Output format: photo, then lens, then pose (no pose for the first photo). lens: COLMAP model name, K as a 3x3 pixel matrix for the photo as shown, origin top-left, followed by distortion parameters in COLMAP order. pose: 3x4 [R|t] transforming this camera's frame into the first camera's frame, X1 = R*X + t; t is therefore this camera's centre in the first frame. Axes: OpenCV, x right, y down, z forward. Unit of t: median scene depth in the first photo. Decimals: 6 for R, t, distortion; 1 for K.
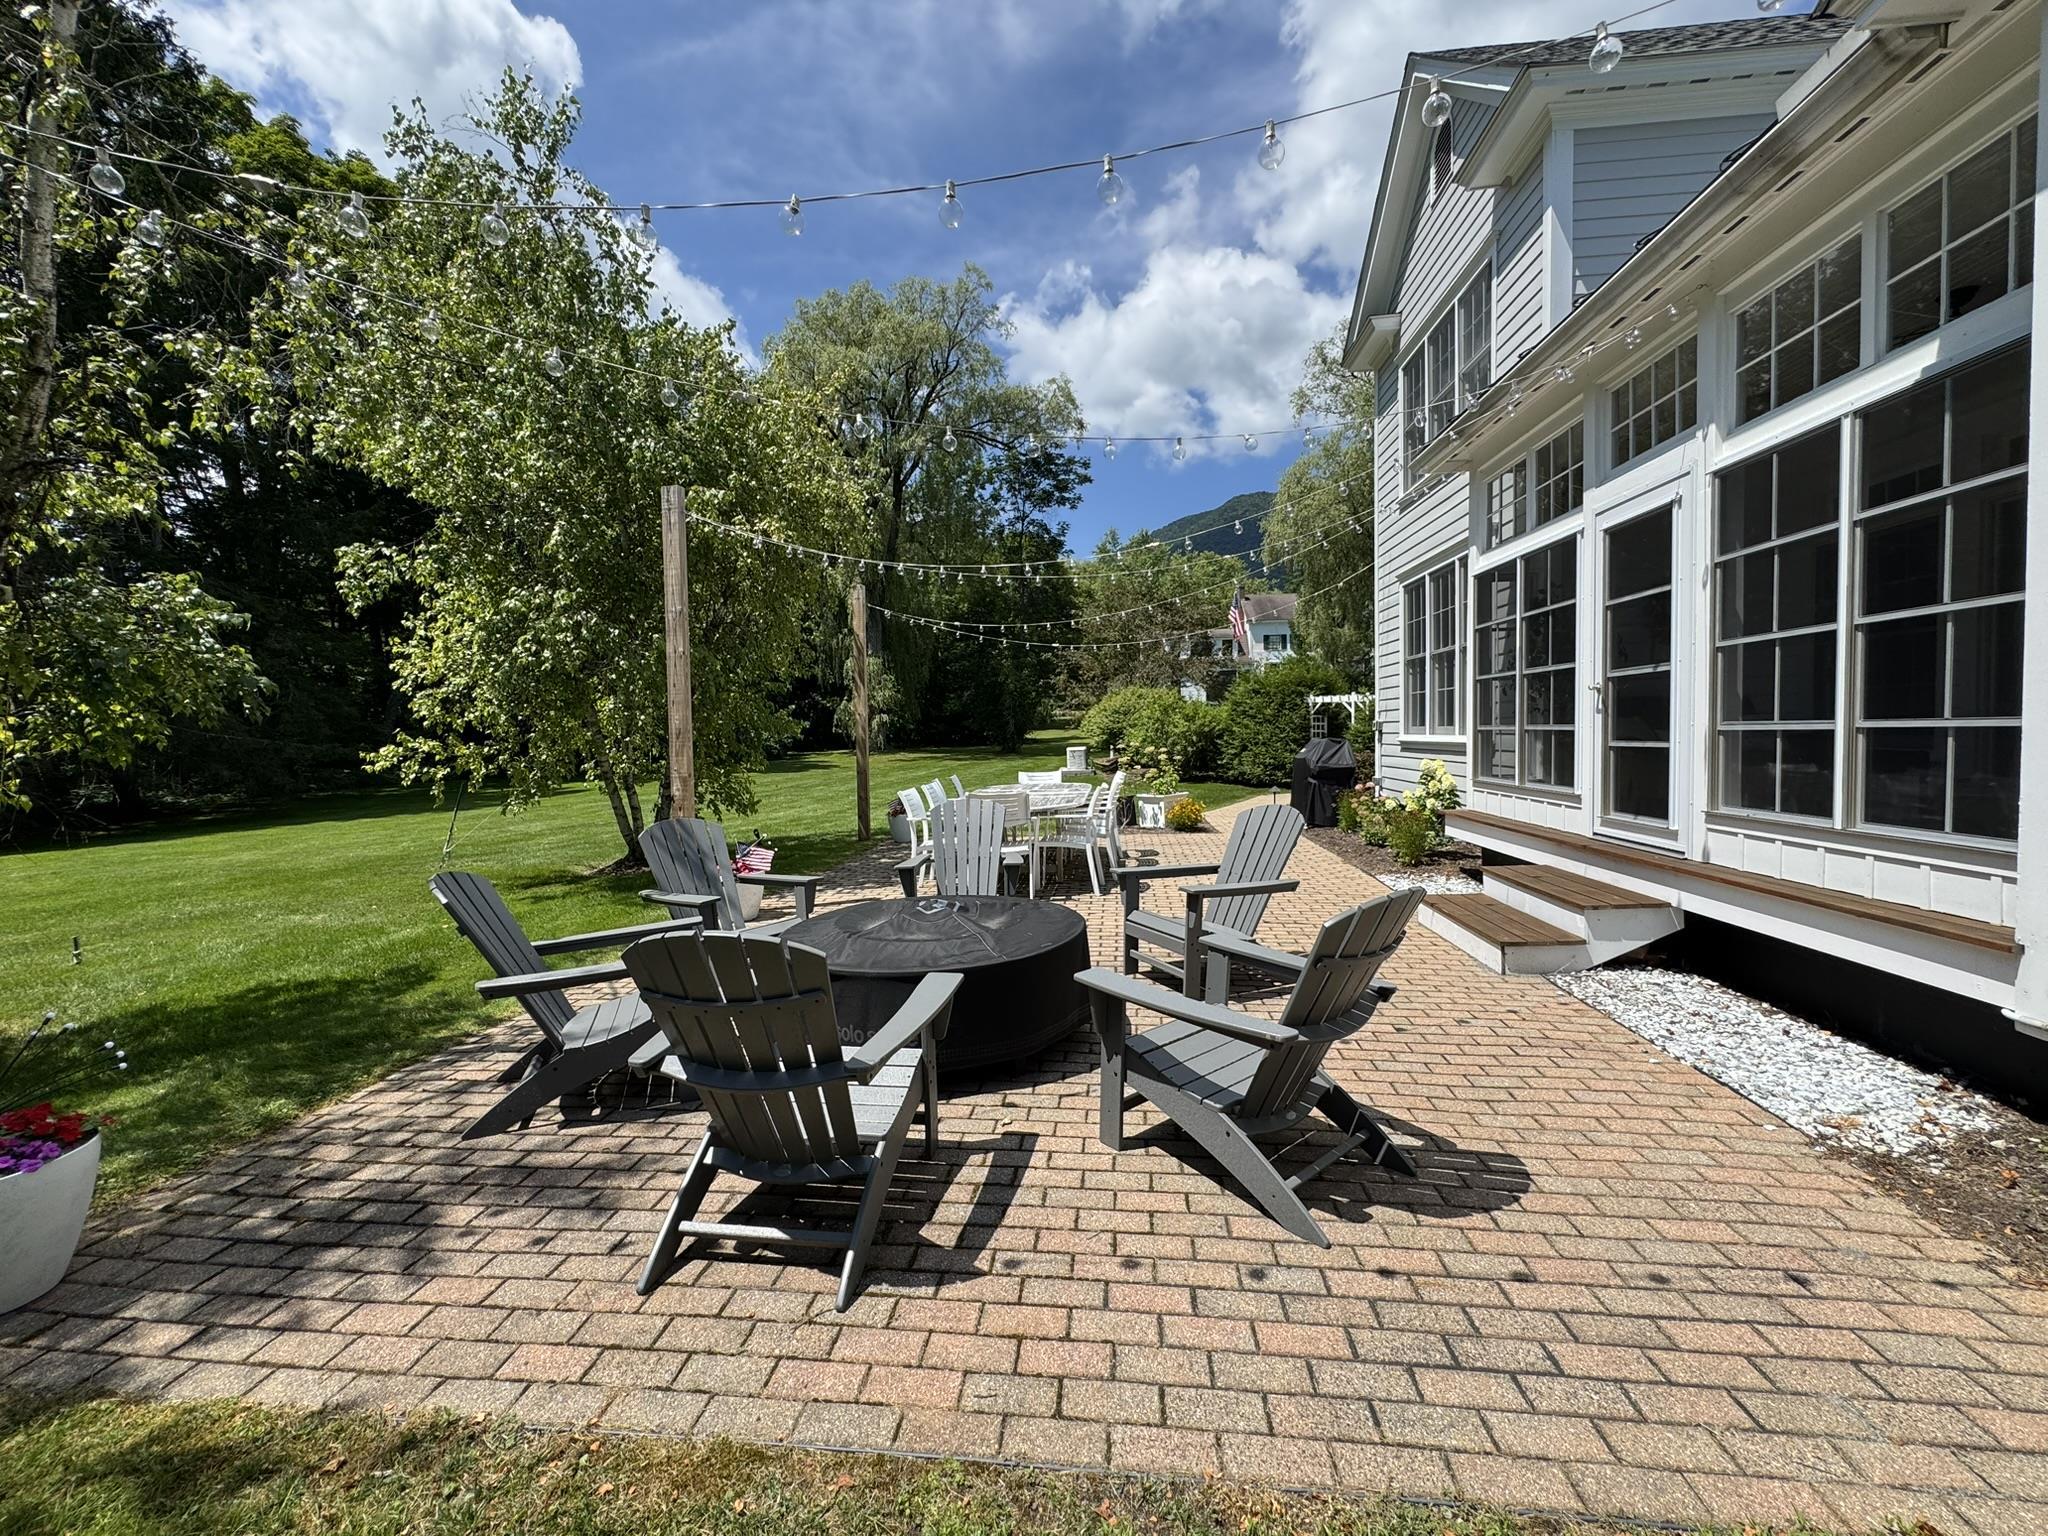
lens RADIAL K [[820.8, 0, 1023.3], [0, 820.8, 761.0], [0, 0, 1]] dist [-0.002285, 0.000384]
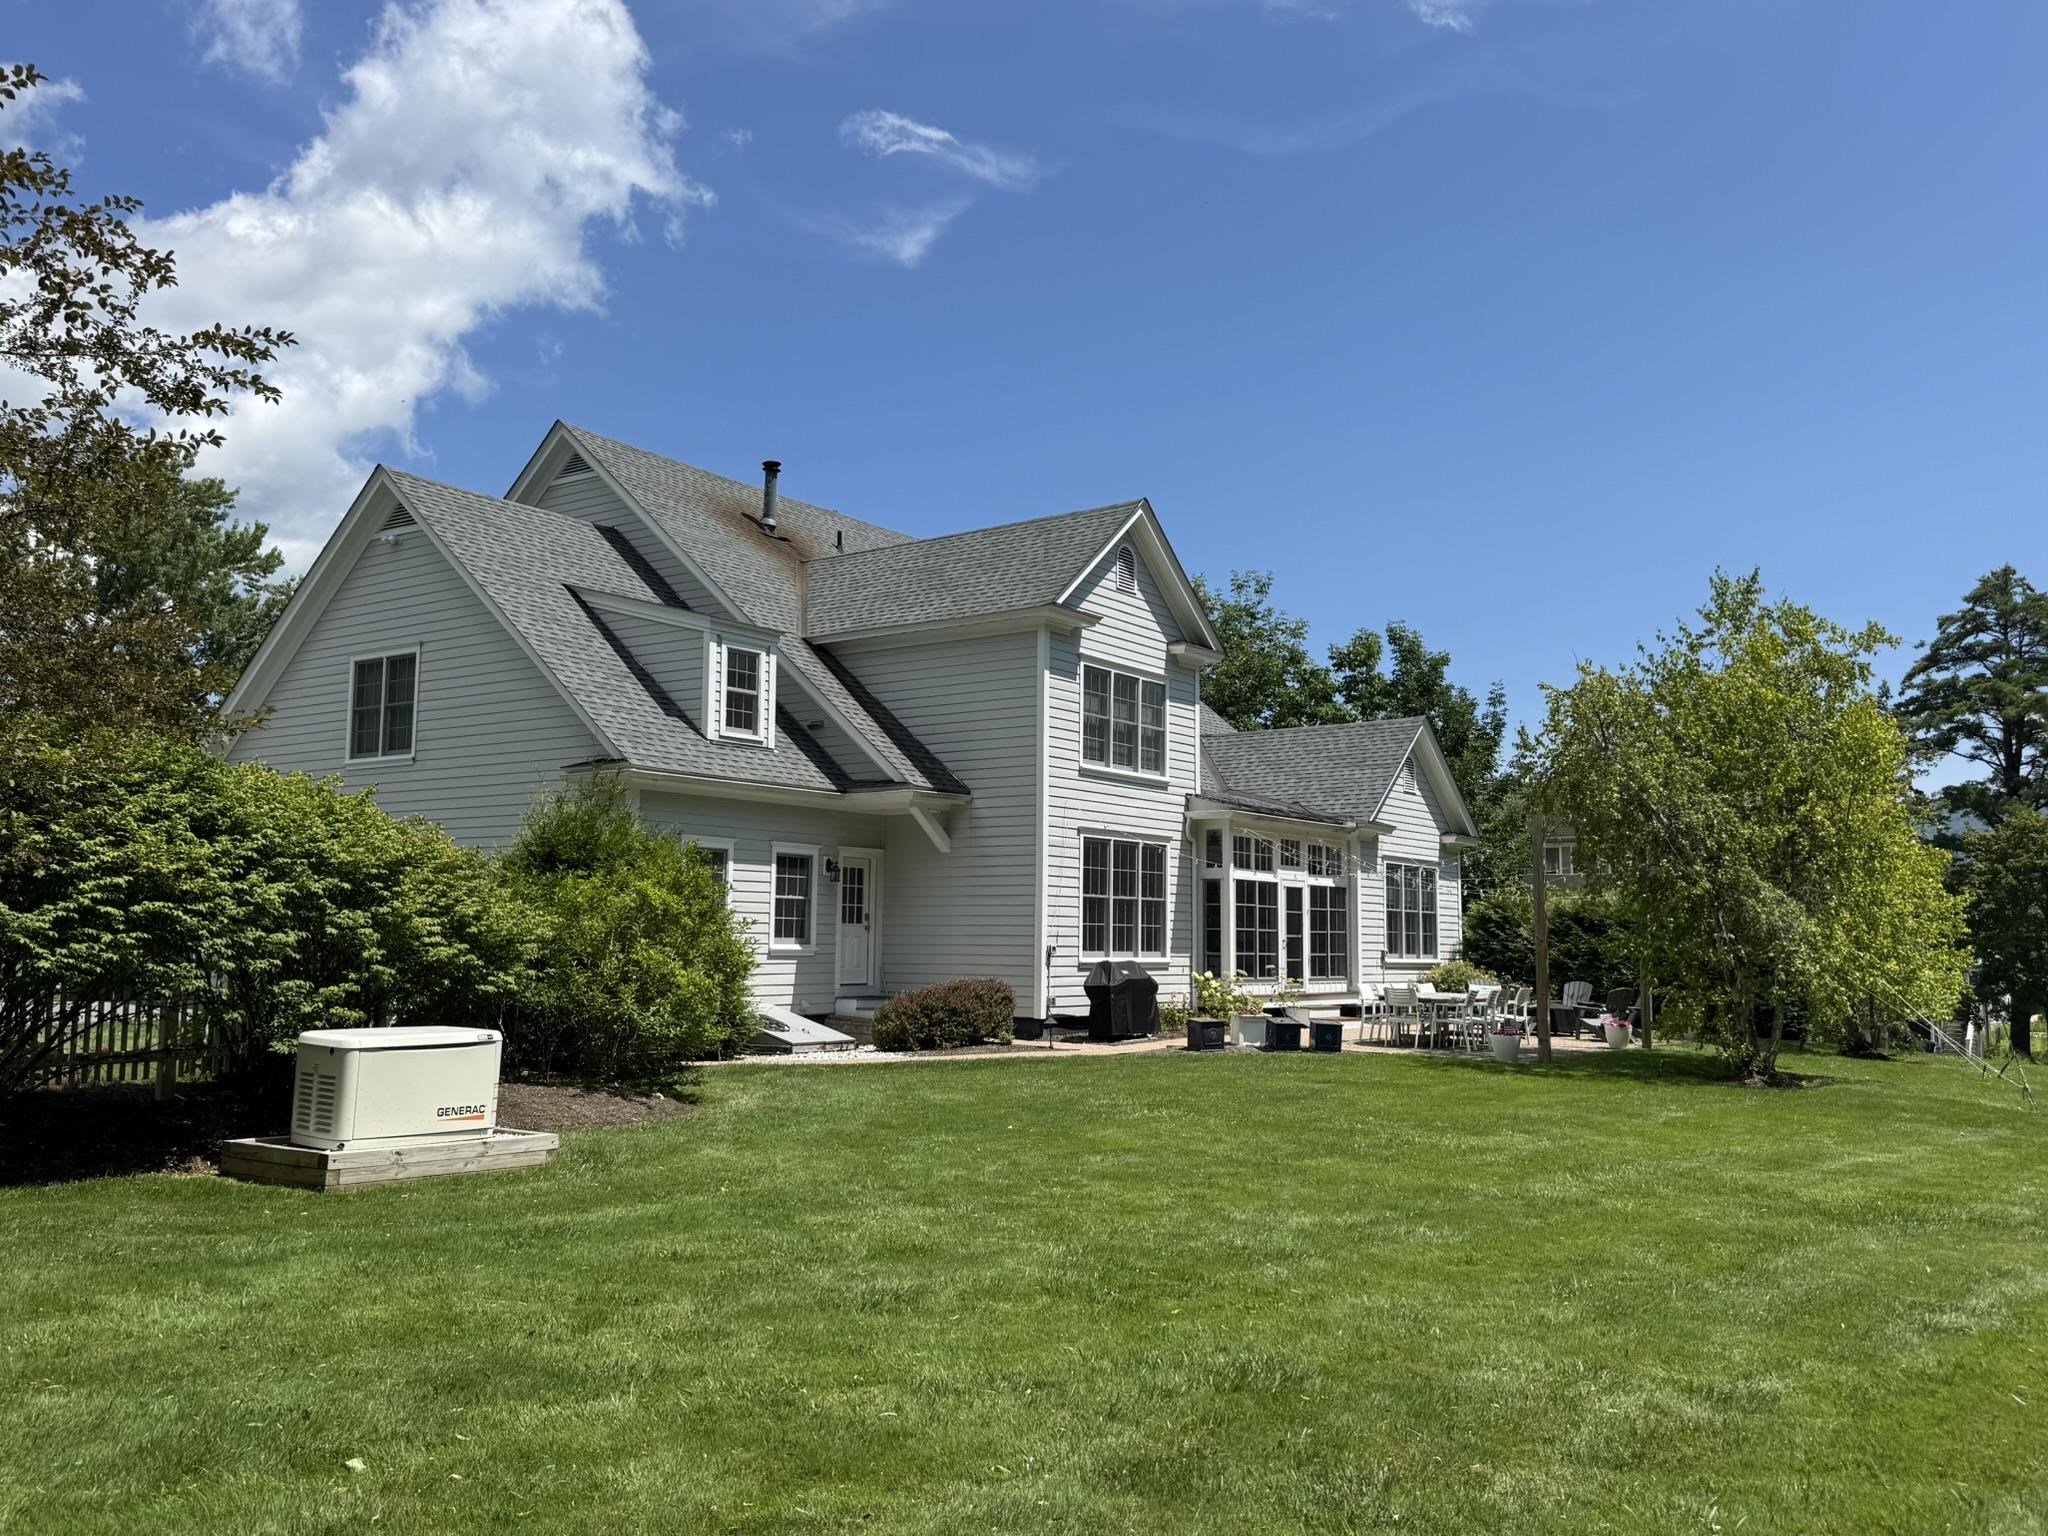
lens RADIAL K [[1645.1, 0, 1024.0], [0, 1645.1, 768.0], [0, 0, 1]] dist [0.189219, -0.342464]
pose [[-0.863456, 0.051768, 0.501760, -1.565372], [0.014653, 0.996874, -0.077635, -0.274588], [-0.504210, -0.059682, -0.861516, 6.999216]]
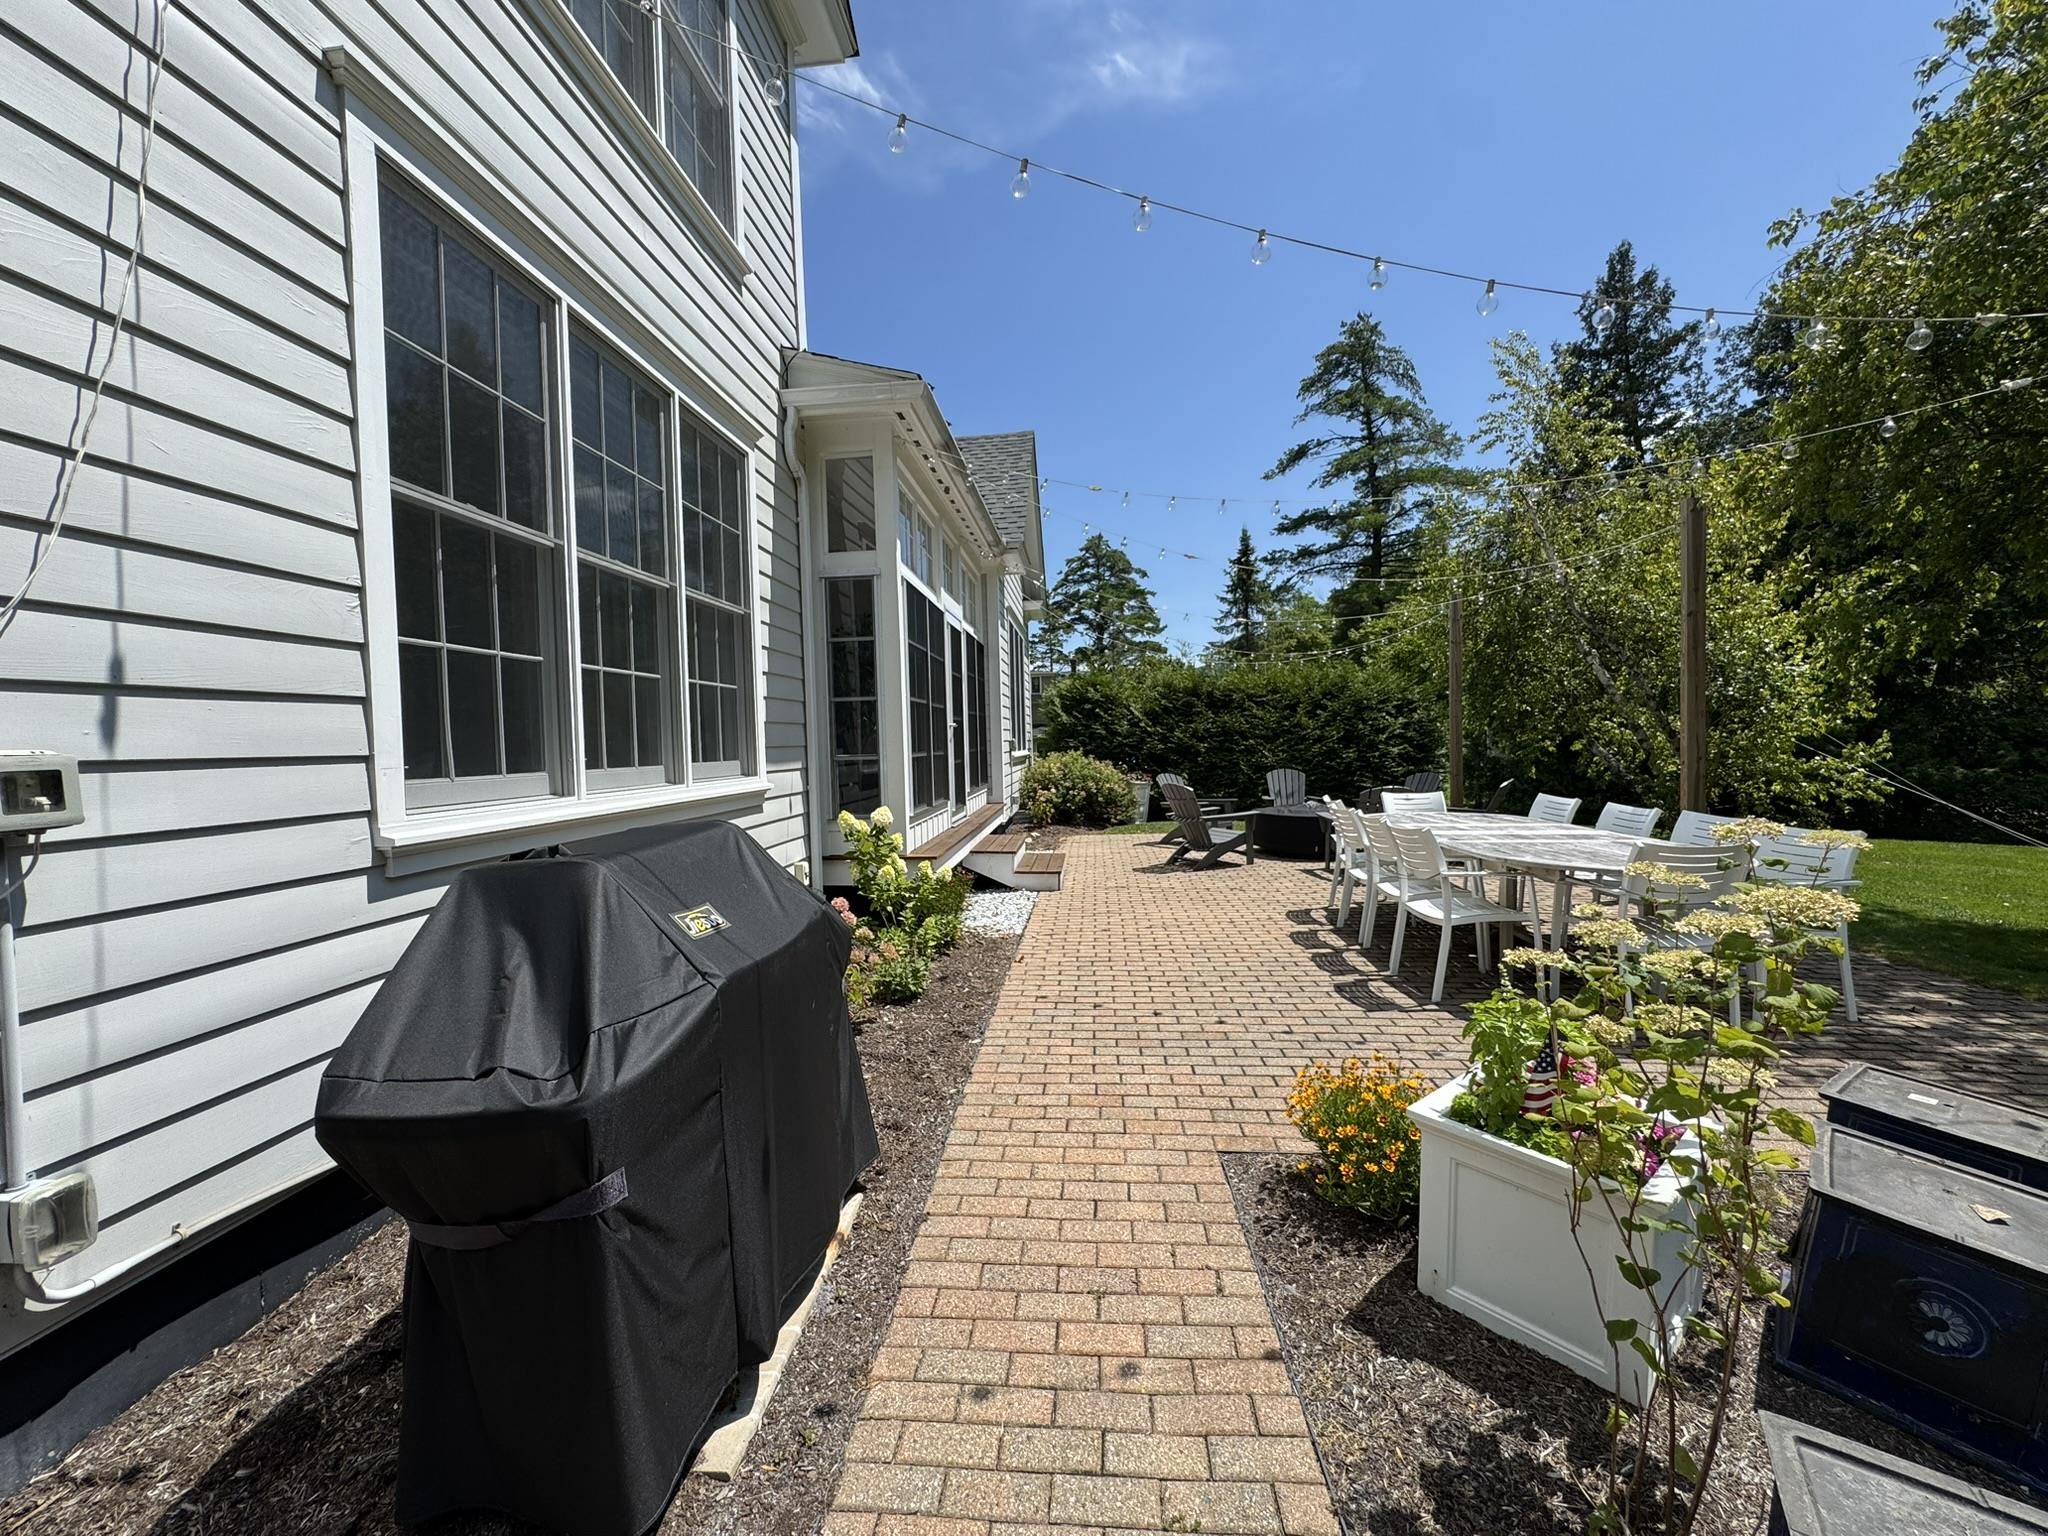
lens RADIAL K [[820.8, 0, 1023.3], [0, 820.8, 761.0], [0, 0, 1]] dist [-0.002285, 0.000384]
pose [[-0.998970, 0.038363, -0.024251, 0.654611], [0.036822, 0.997454, 0.061072, -0.120482], [0.026532, 0.060116, -0.997839, 2.706497]]
